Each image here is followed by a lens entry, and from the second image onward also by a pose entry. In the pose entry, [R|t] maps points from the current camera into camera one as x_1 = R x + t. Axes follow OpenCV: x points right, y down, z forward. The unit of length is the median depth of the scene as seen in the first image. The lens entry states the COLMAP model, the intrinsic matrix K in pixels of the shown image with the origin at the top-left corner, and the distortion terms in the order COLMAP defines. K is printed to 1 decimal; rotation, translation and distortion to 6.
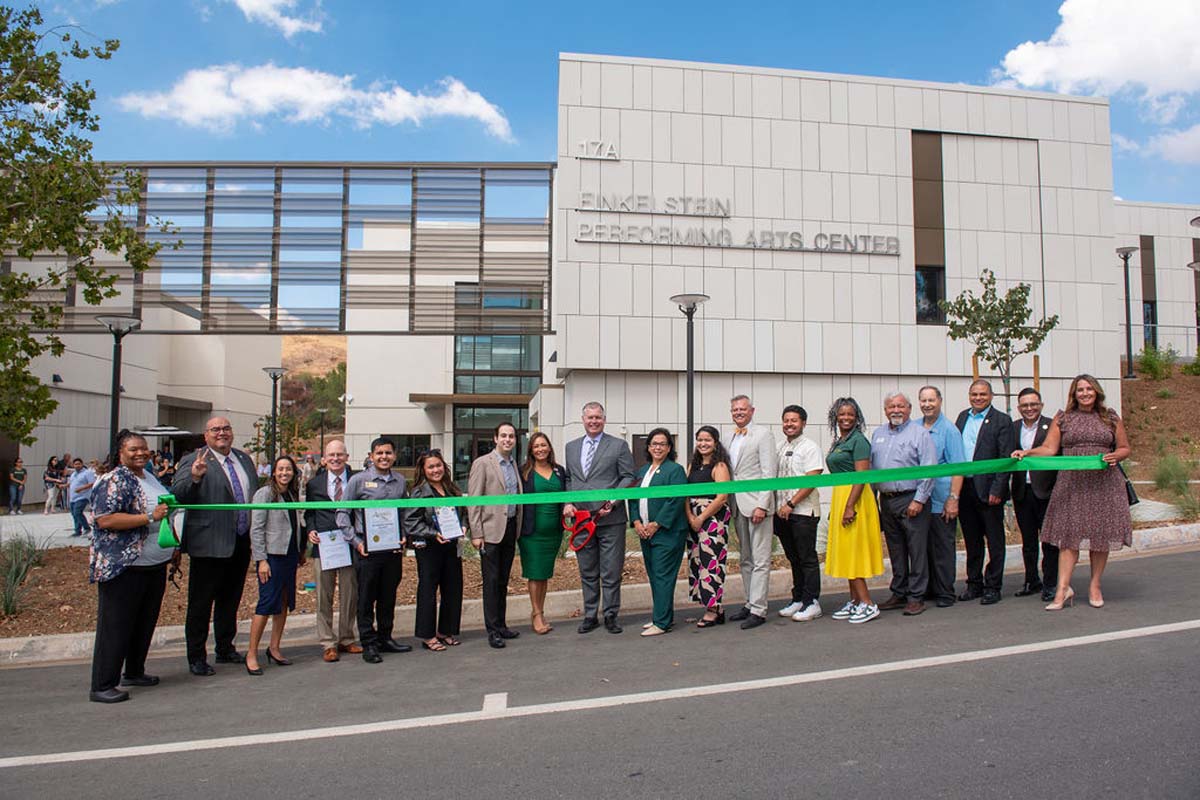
lens RADIAL K [[826.6, 0, 600.6], [0, 826.6, 401.7], [0, 0, 1]] dist [-0.043593, -0.006398]
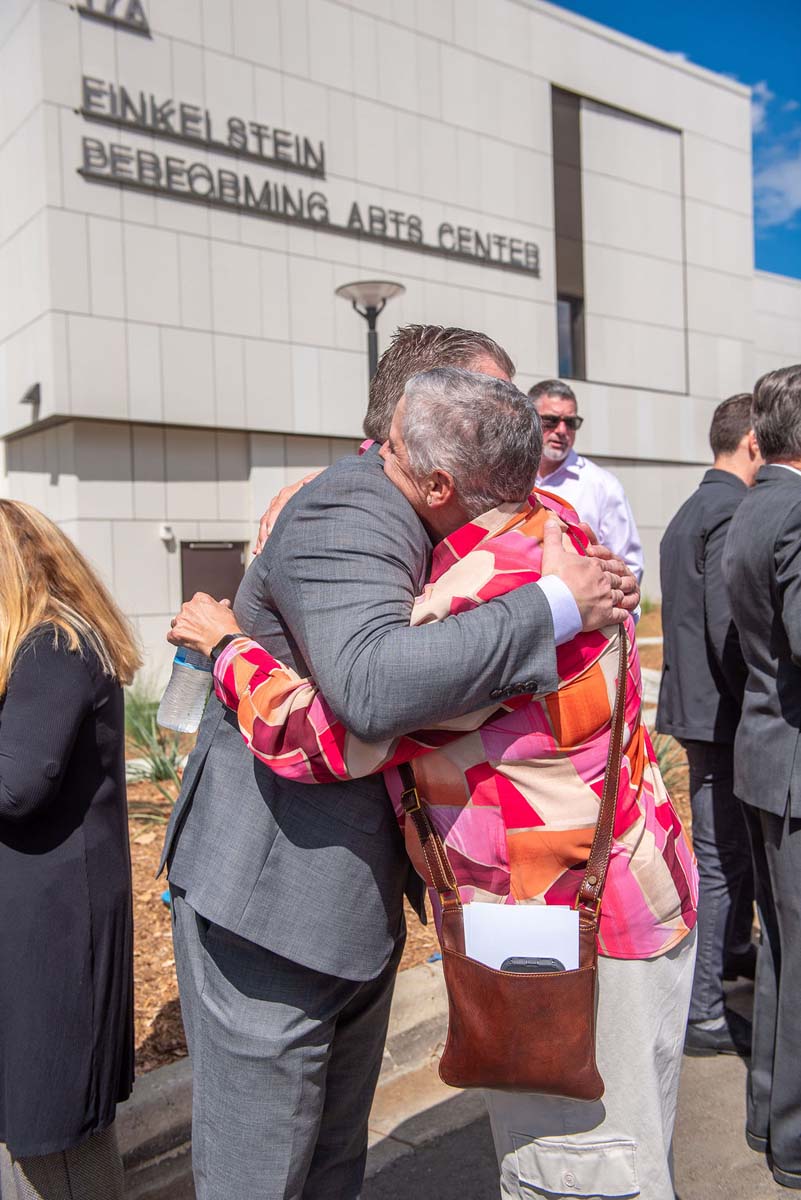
lens RADIAL K [[1166.8, 0, 404.9], [0, 1166.8, 600.5], [0, 0, 1]] dist [0.024838, 0.010636]
pose [[0.852781, -0.034453, 0.521132, -0.225940], [0.004511, 0.998271, 0.058614, 0.031324], [-0.522250, -0.047634, 0.851461, 0.217396]]
